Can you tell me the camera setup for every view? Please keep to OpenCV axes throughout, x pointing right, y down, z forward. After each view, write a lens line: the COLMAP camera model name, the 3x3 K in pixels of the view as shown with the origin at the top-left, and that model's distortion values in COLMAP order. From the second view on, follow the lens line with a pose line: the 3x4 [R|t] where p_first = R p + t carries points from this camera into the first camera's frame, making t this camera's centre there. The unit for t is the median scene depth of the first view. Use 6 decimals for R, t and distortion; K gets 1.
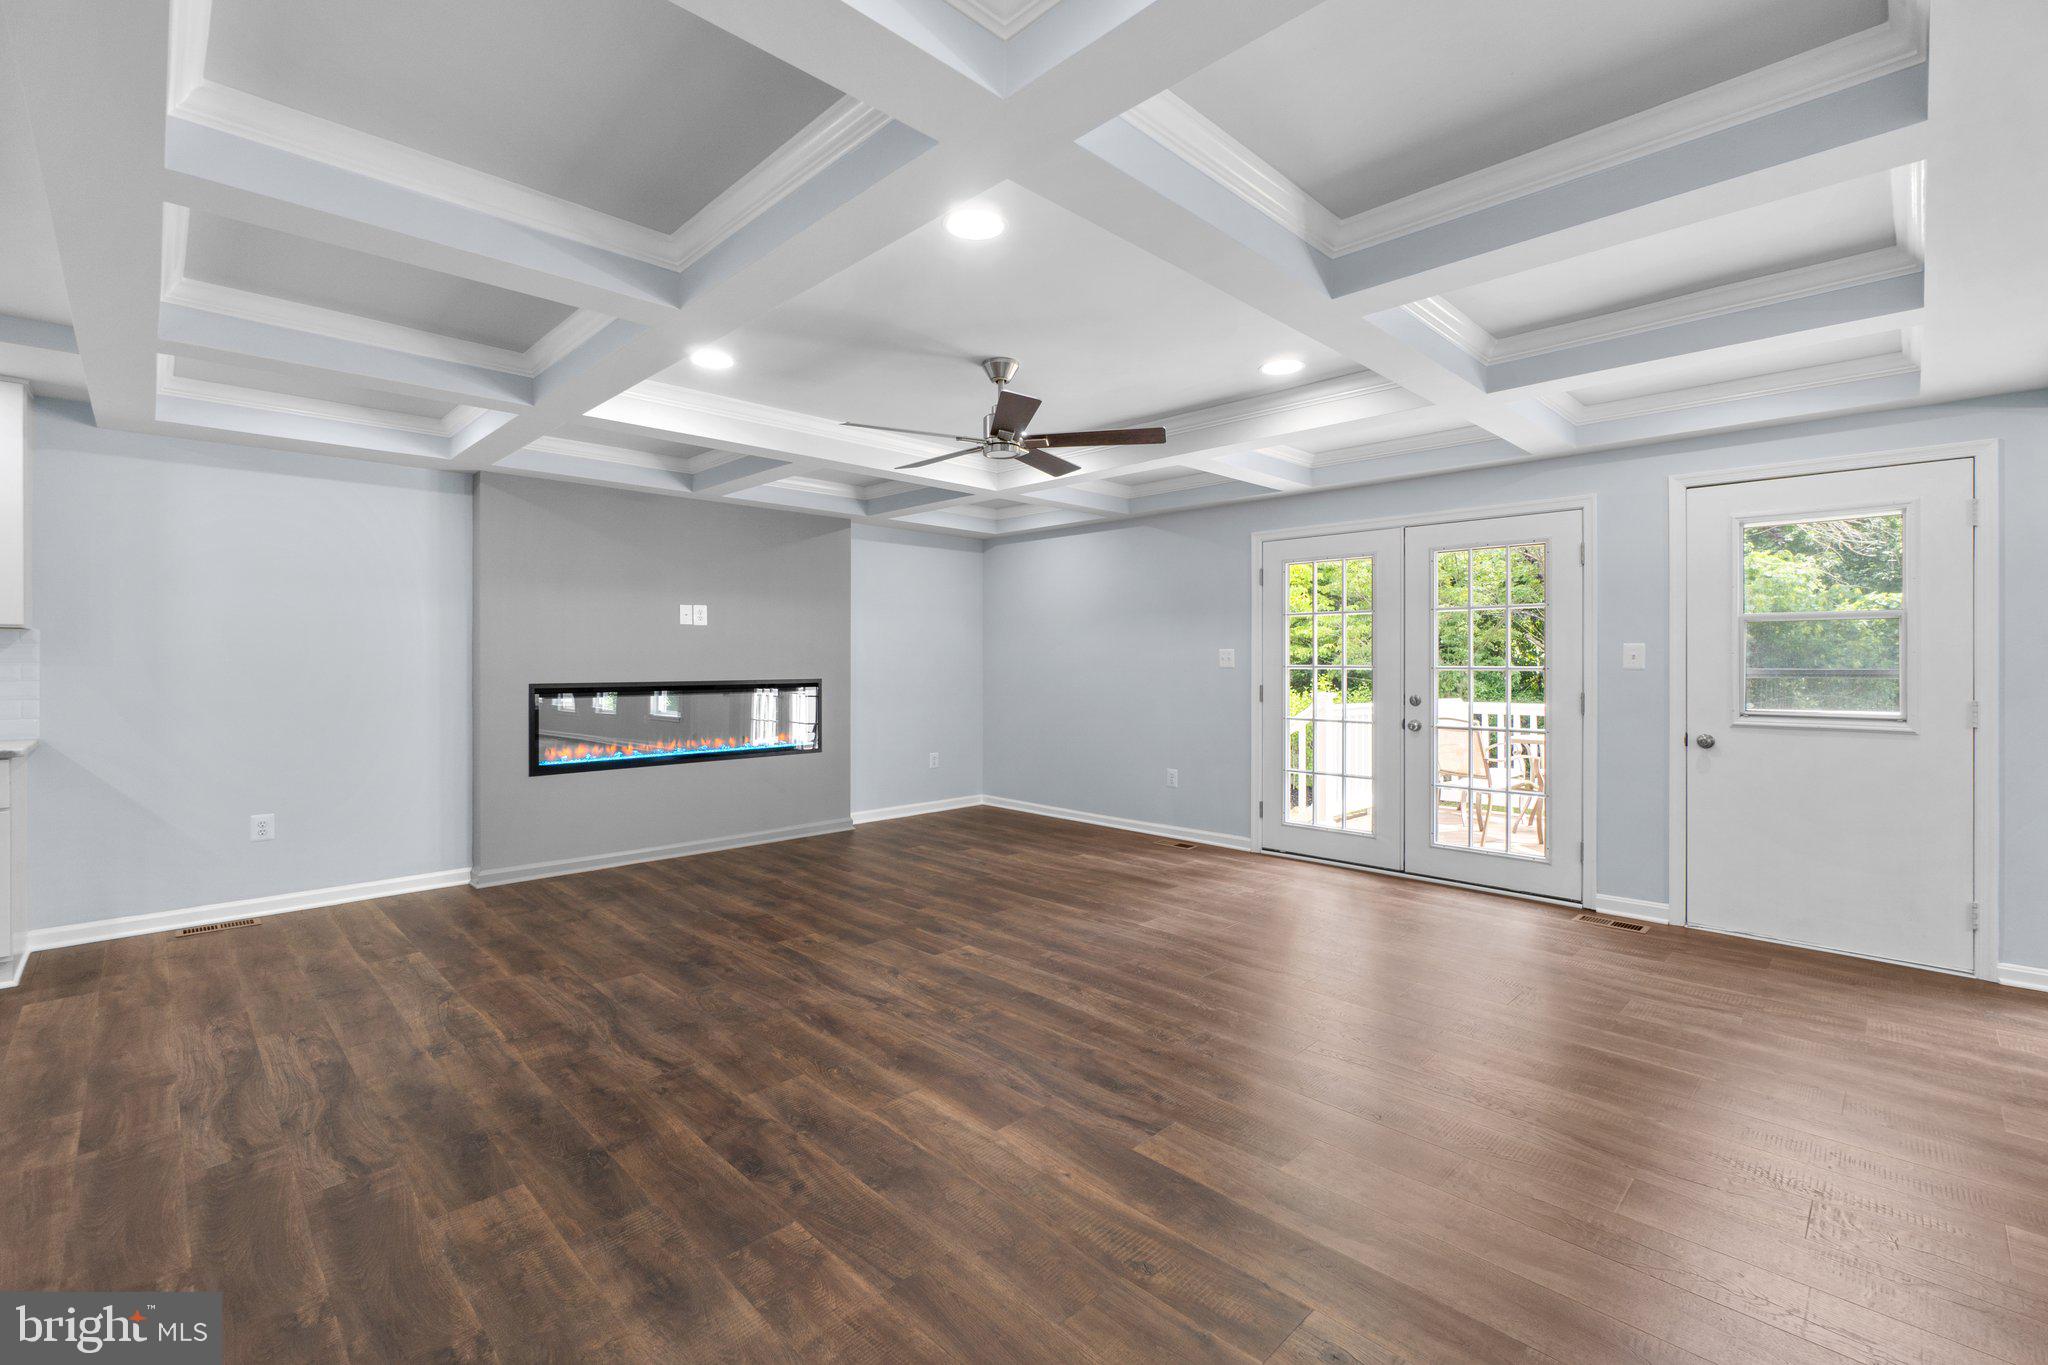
lens RADIAL K [[881.3, 0, 1014.3], [0, 881.3, 668.7], [0, 0, 1]] dist [-0.001179, 0.000024]
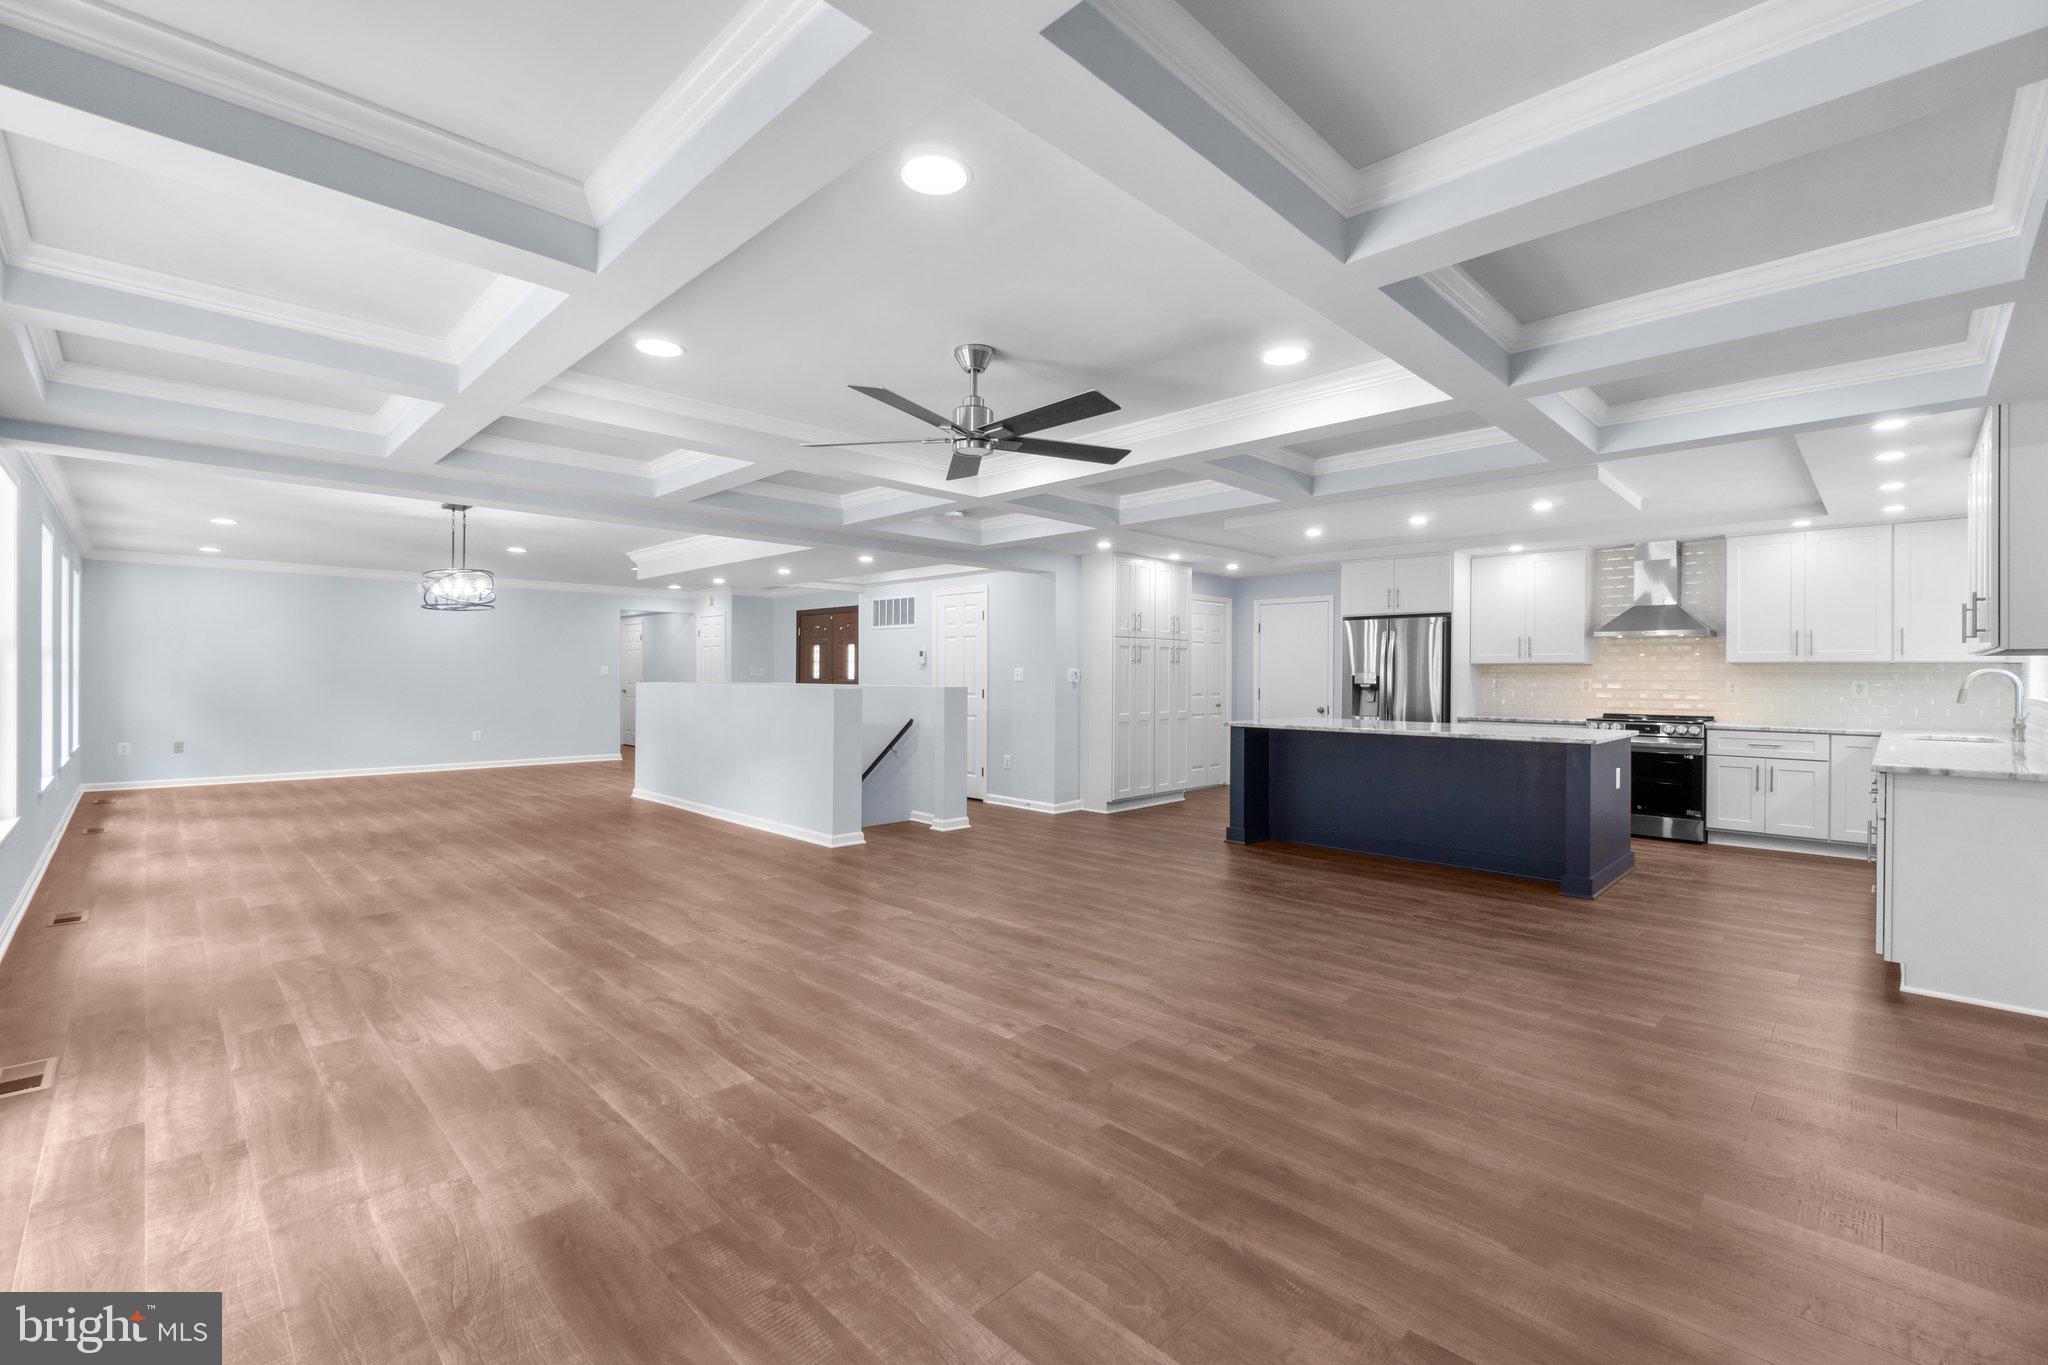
lens RADIAL K [[880.1, 0, 1012.9], [0, 880.1, 701.9], [0, 0, 1]] dist [-0.003357, -0.000352]
pose [[-0.999977, -0.006307, -0.002493, -0.050702], [-0.006402, 0.999183, 0.039898, -0.019464], [0.002239, 0.039914, -0.999201, 1.741086]]
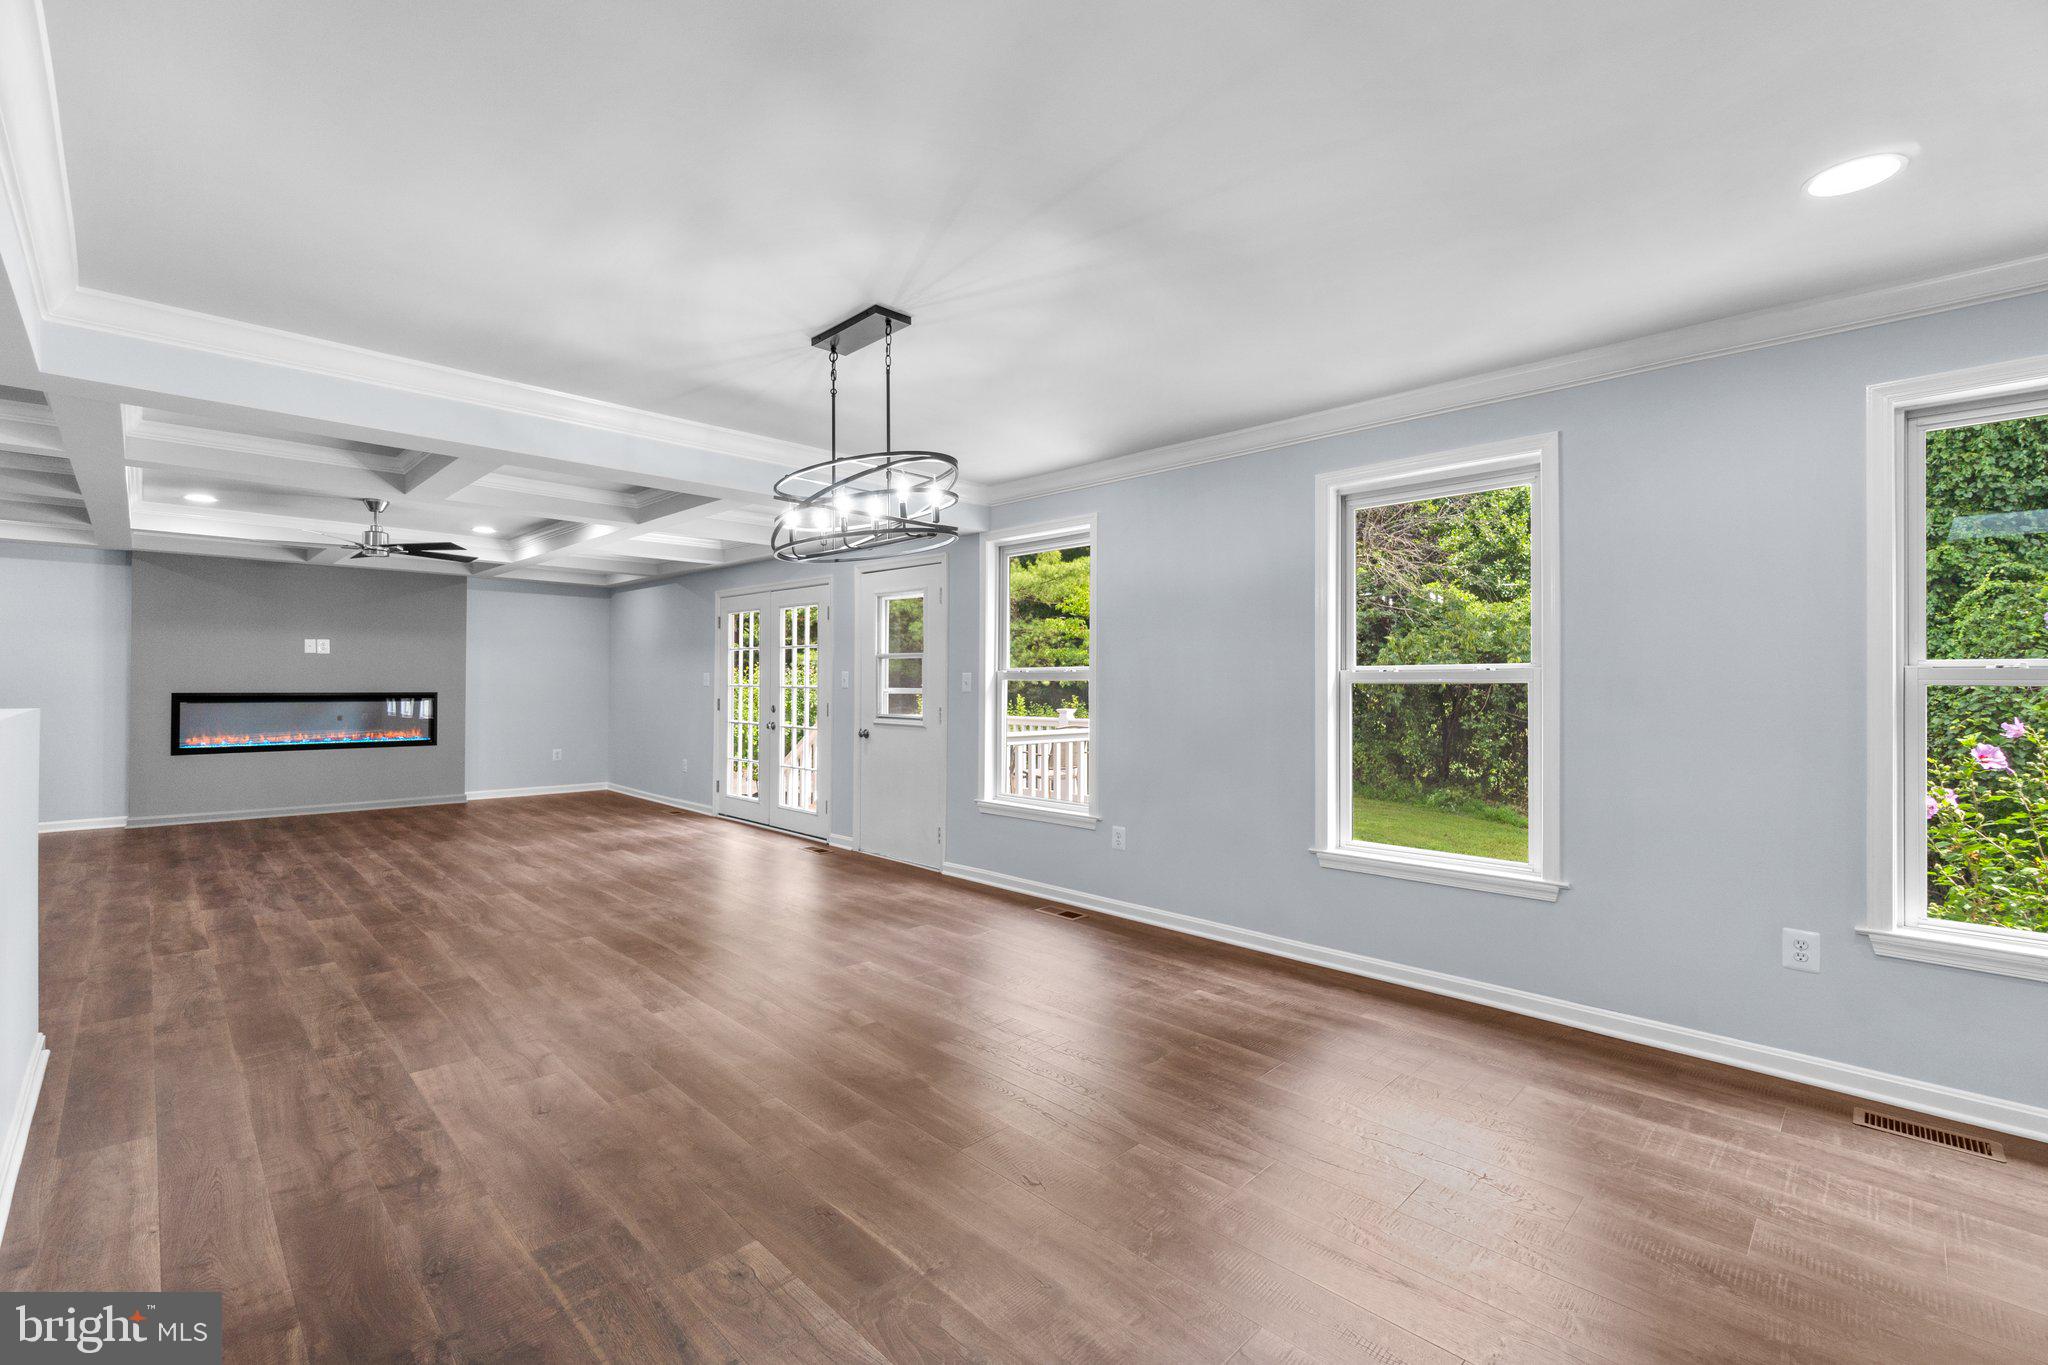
lens RADIAL K [[880.7, 0, 1025.4], [0, 880.7, 675.5], [0, 0, 1]] dist [-0.010838, -0.000041]
pose [[0.999873, 0.007730, 0.013961, 1.094757], [-0.007510, 0.999848, -0.015757, 0.000651], [-0.014081, 0.015650, 0.999778, -0.618544]]
